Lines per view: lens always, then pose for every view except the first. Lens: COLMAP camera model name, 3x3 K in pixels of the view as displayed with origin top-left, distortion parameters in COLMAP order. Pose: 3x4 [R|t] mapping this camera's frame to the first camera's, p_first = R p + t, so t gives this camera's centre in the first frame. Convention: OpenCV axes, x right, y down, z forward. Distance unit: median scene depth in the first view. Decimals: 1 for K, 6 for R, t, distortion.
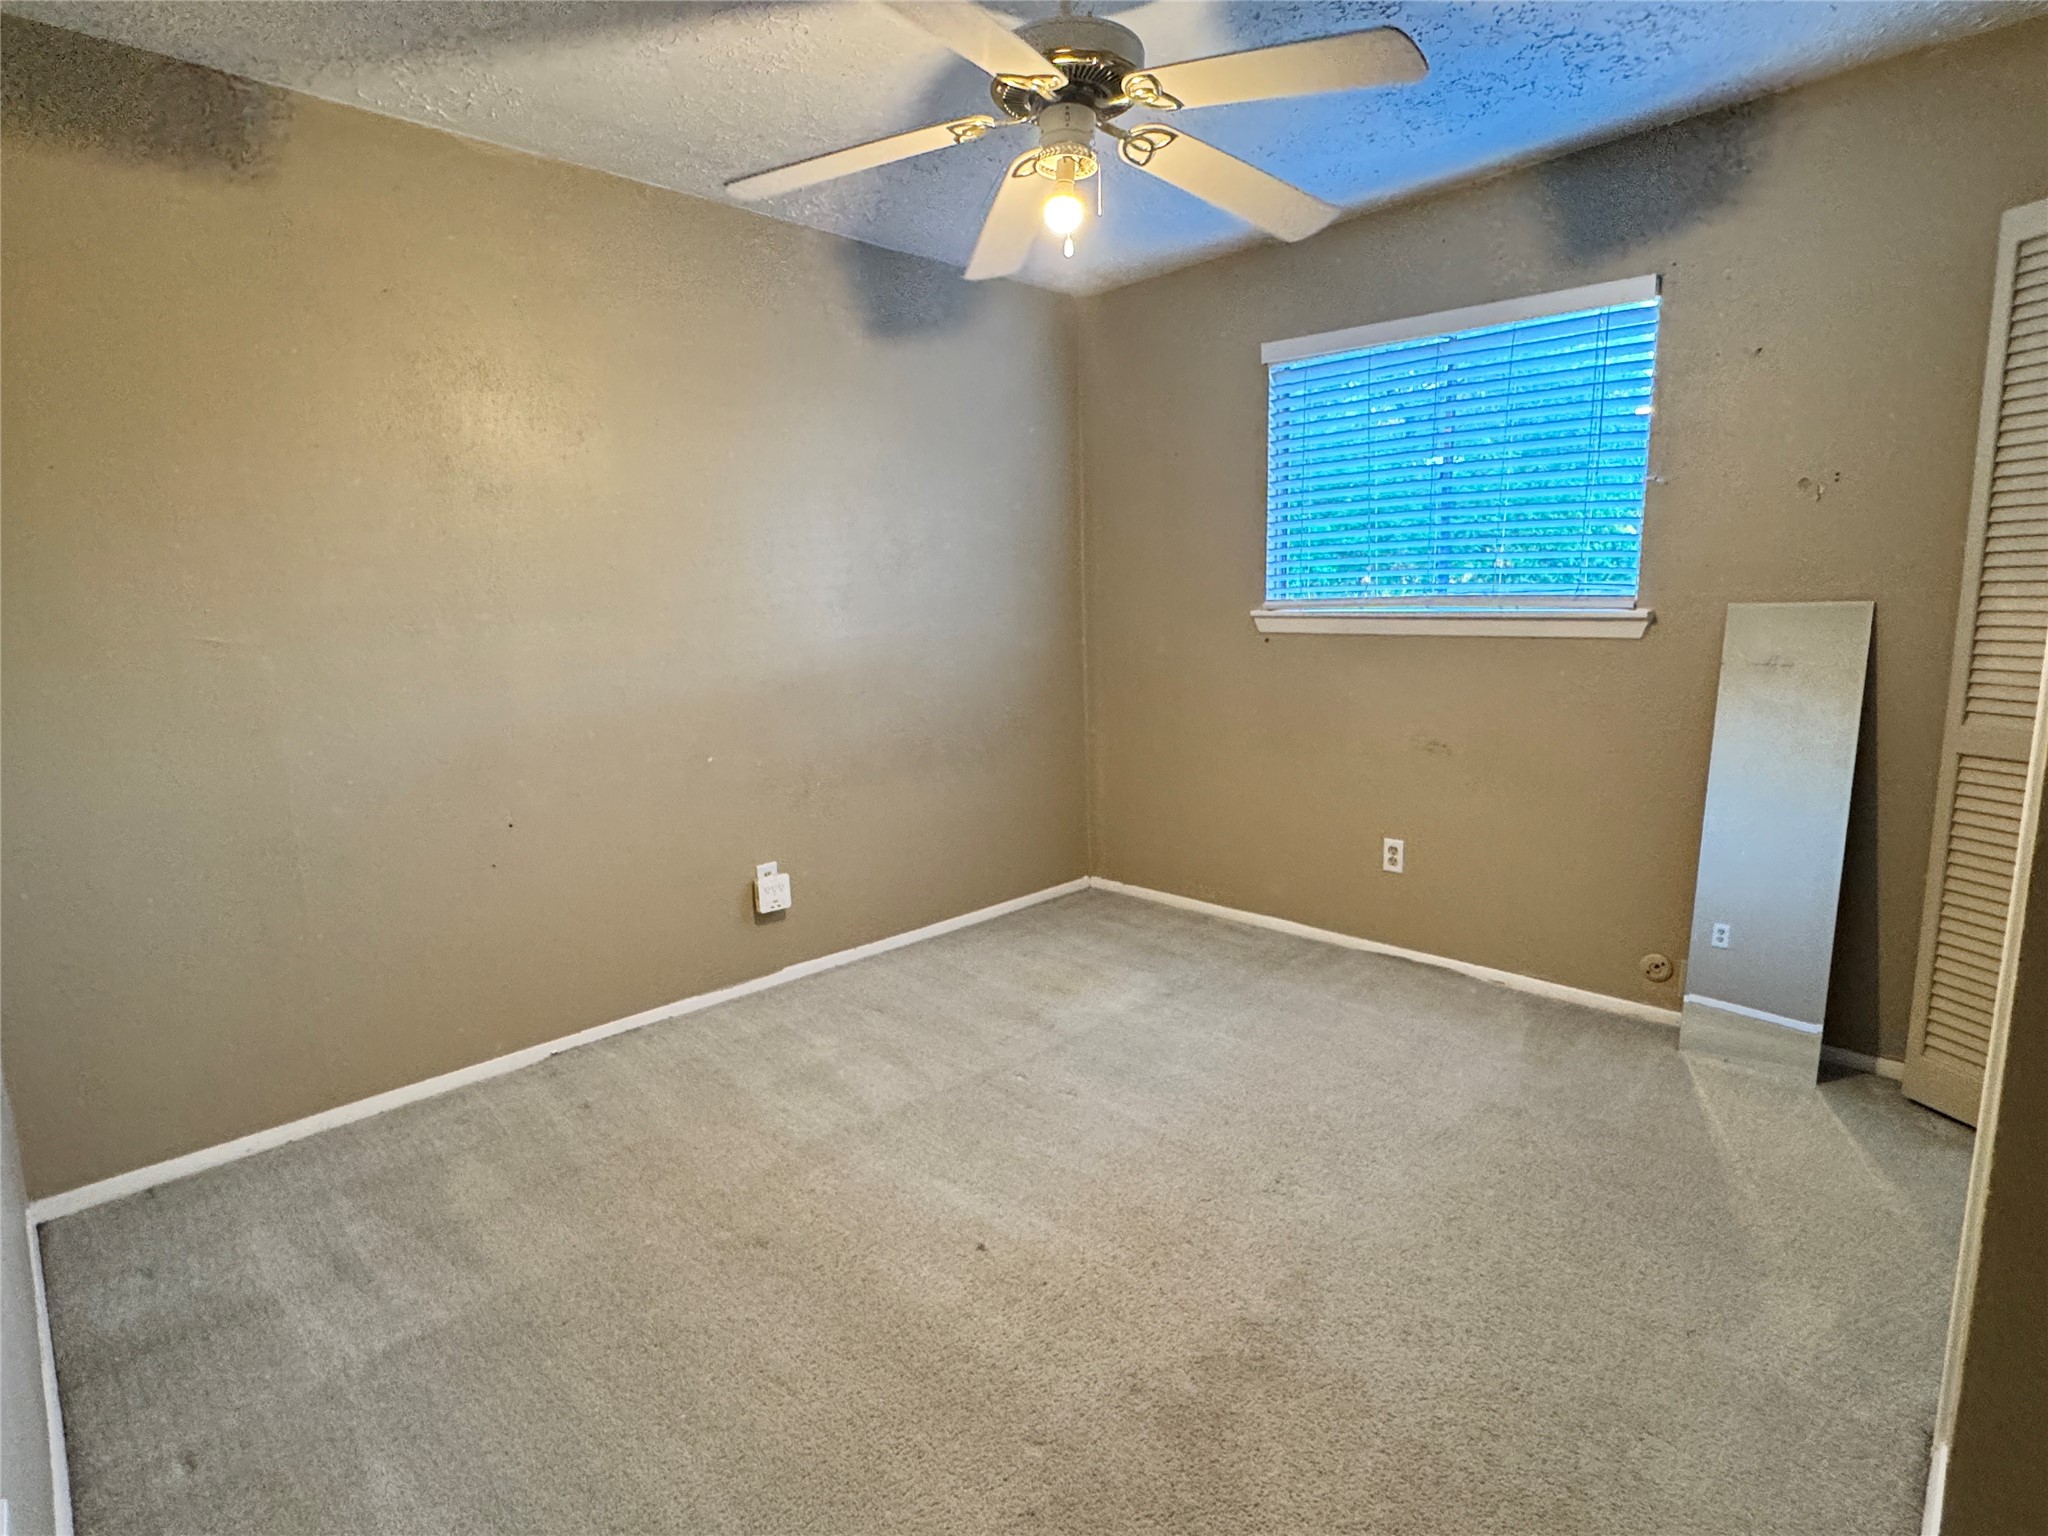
lens RADIAL K [[1035.3, 0, 1023.4], [0, 1035.3, 763.0], [0, 0, 1]] dist [0.000521, -0.002267]
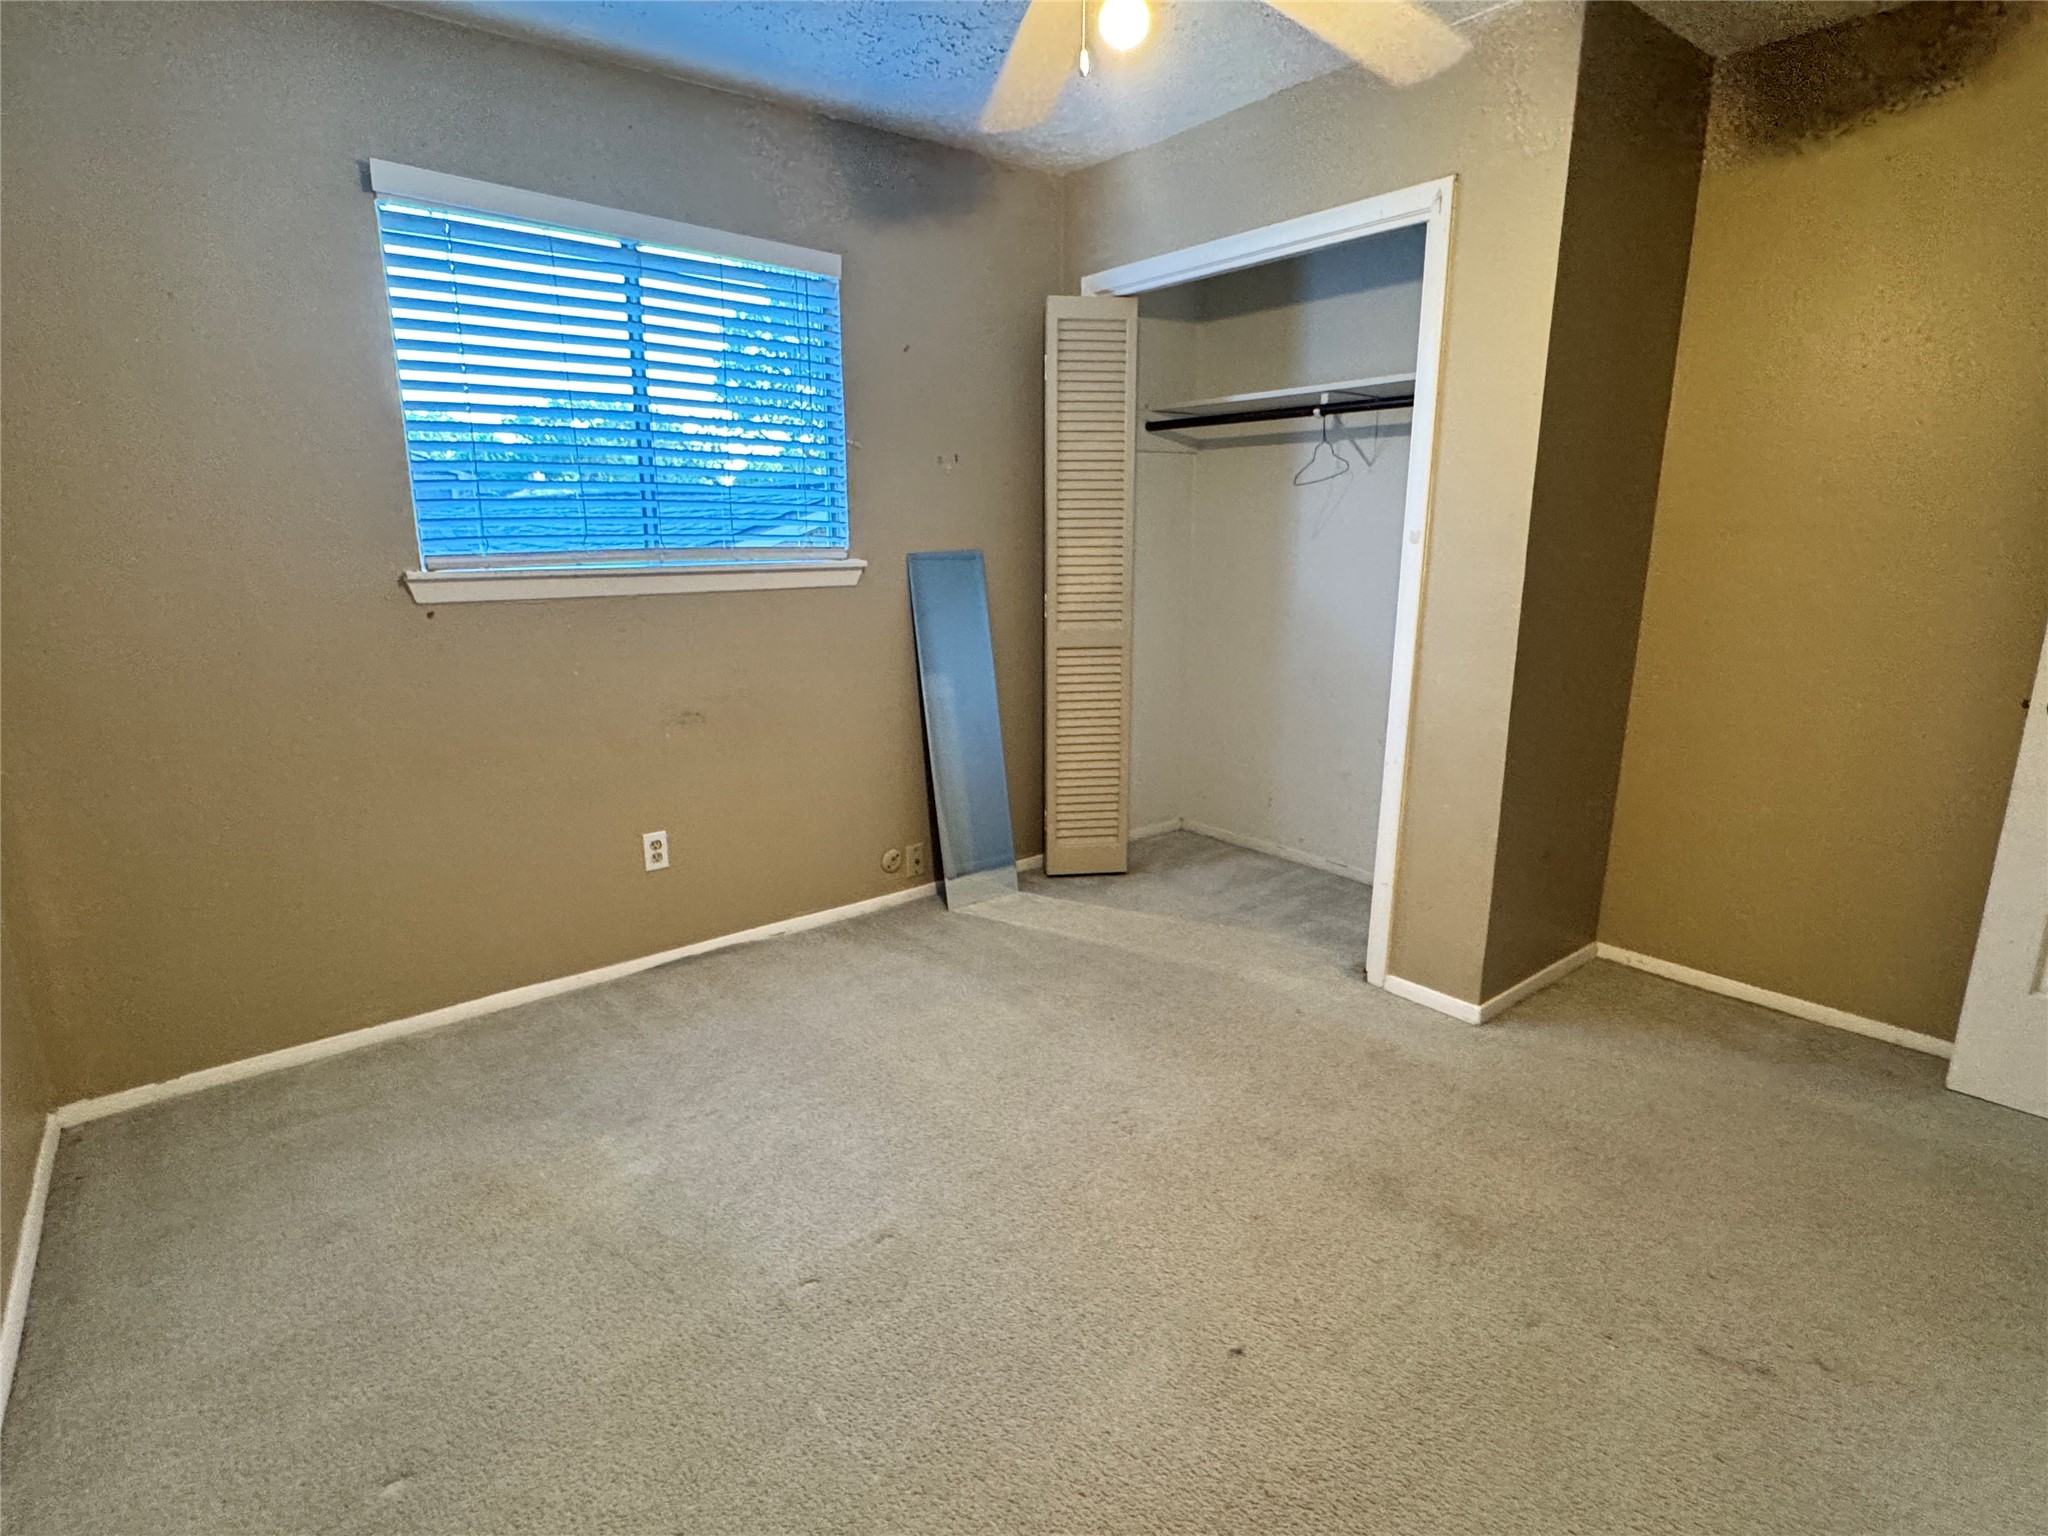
lens RADIAL K [[1035.3, 0, 1020.8], [0, 1035.3, 759.6], [0, 0, 1]] dist [0.000521, -0.002267]
pose [[0.111960, -0.199042, 0.973574, -0.438188], [0.164628, 0.969911, 0.179361, -0.090114], [-0.979981, 0.140197, 0.141360, 0.571463]]
